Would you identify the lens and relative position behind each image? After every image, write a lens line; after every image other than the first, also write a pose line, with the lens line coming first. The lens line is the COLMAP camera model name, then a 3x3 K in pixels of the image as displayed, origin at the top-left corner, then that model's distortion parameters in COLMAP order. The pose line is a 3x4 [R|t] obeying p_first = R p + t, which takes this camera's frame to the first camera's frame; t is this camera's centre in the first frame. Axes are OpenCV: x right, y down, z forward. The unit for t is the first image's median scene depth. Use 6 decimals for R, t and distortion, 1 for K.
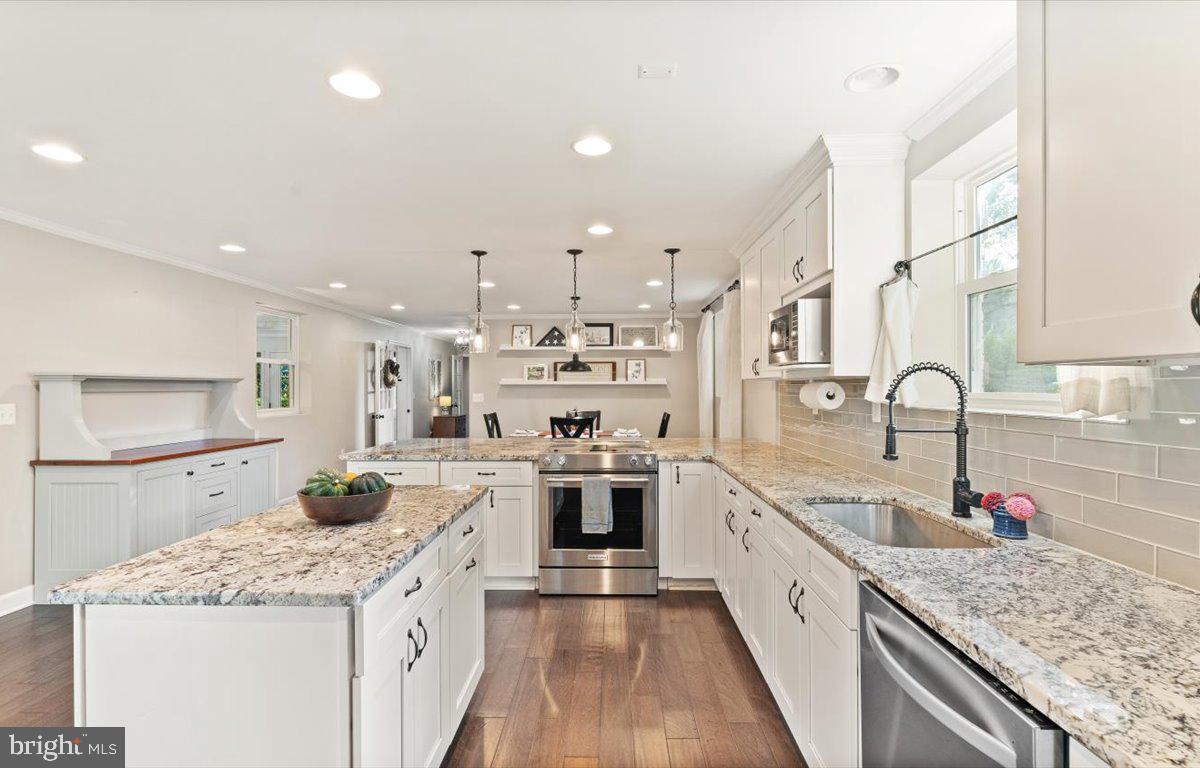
lens RADIAL K [[564.9, 0, 600.5], [0, 564.9, 383.9], [0, 0, 1]] dist [0.001054, 0.000145]
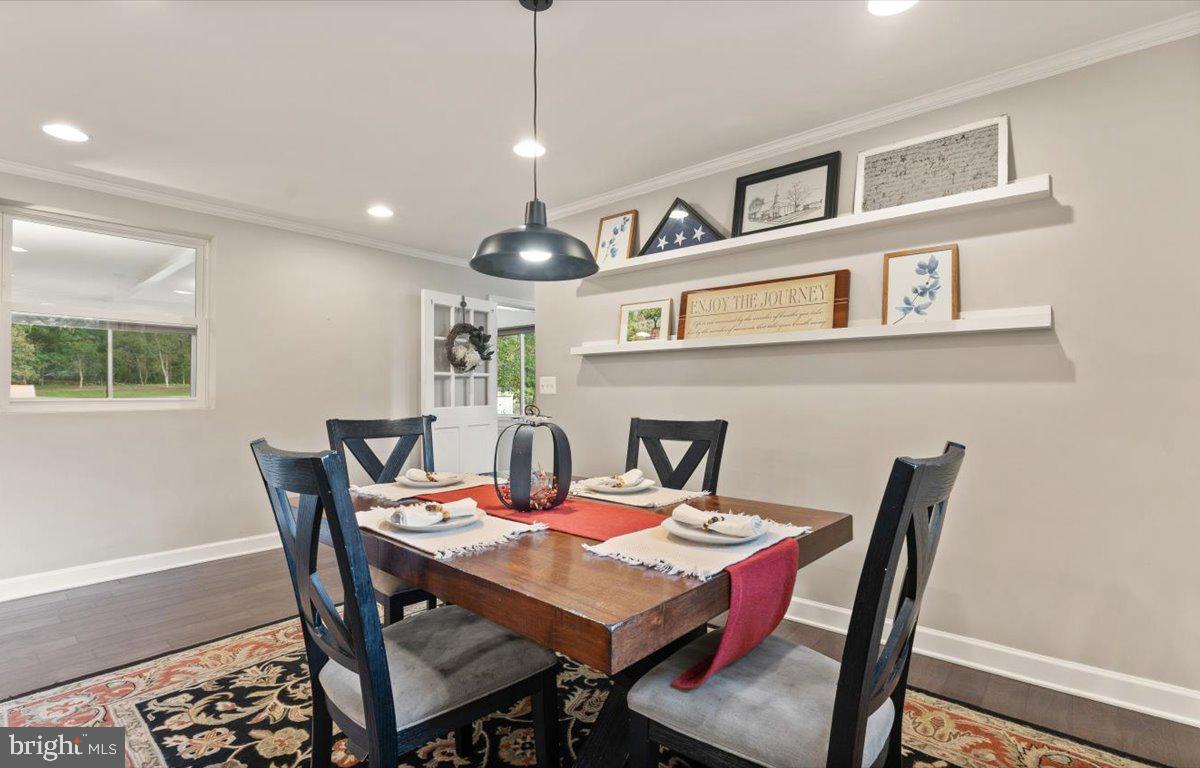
lens RADIAL K [[564.9, 0, 599.2], [0, 564.9, 388.4], [0, 0, 1]] dist [0.001054, 0.000145]
pose [[0.761922, -0.006259, -0.647639, 0.126617], [0.001500, 0.999968, -0.007900, 0.031020], [0.647668, 0.005048, 0.761906, 0.666850]]
